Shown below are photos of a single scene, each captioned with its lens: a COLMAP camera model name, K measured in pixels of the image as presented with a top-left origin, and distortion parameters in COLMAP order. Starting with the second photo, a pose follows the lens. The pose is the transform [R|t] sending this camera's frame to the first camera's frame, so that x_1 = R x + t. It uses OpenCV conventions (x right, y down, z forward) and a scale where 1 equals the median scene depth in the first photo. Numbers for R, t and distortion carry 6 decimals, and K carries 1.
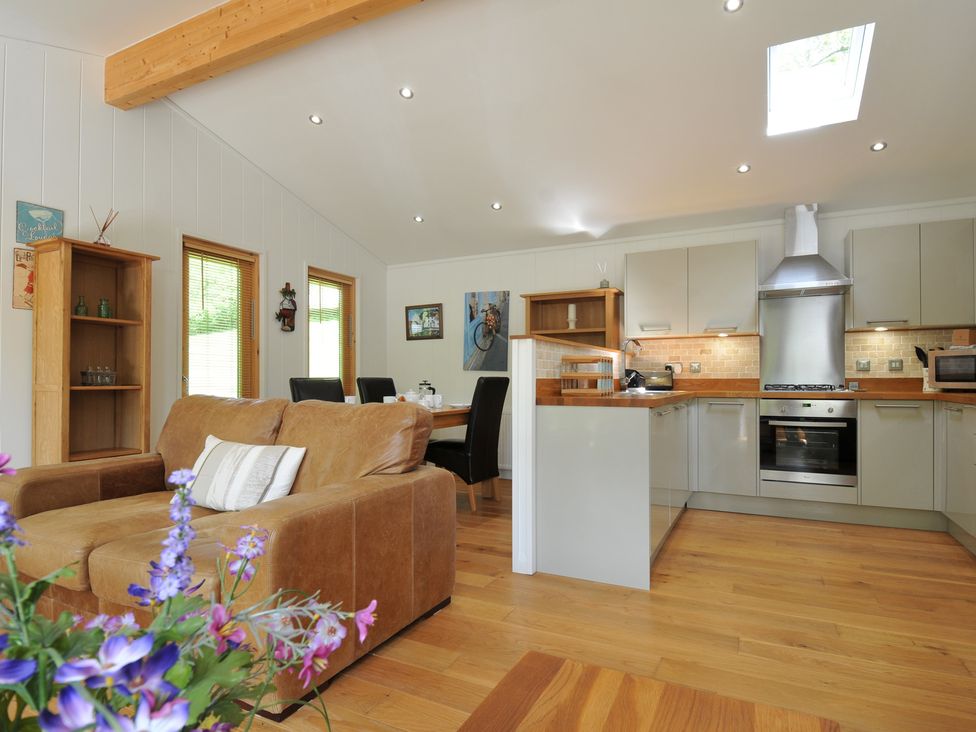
lens RADIAL K [[554.1, 0, 487.3], [0, 554.1, 375.6], [0, 0, 1]] dist [0.000205, -0.014268]
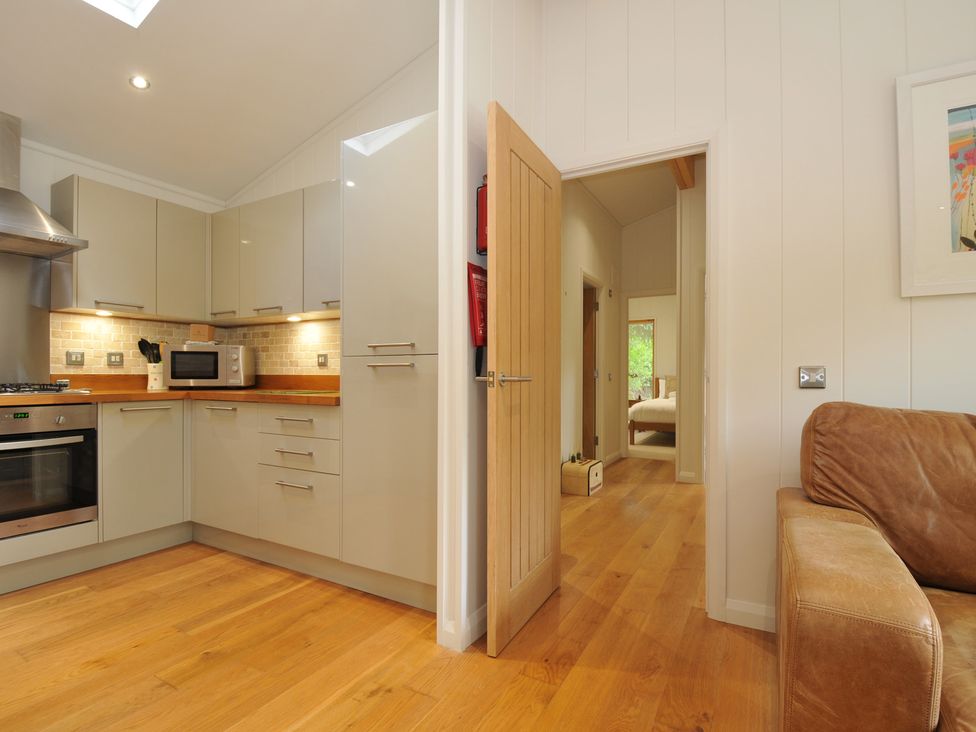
lens RADIAL K [[484.6, 0, 500.6], [0, 484.6, 377.6], [0, 0, 1]] dist [0.003110, -0.016801]
pose [[0.041609, -0.000484, 0.999134, 0.040026], [-0.007117, 0.999974, 0.000781, 0.004443], [-0.999109, -0.007143, 0.041604, 0.415428]]
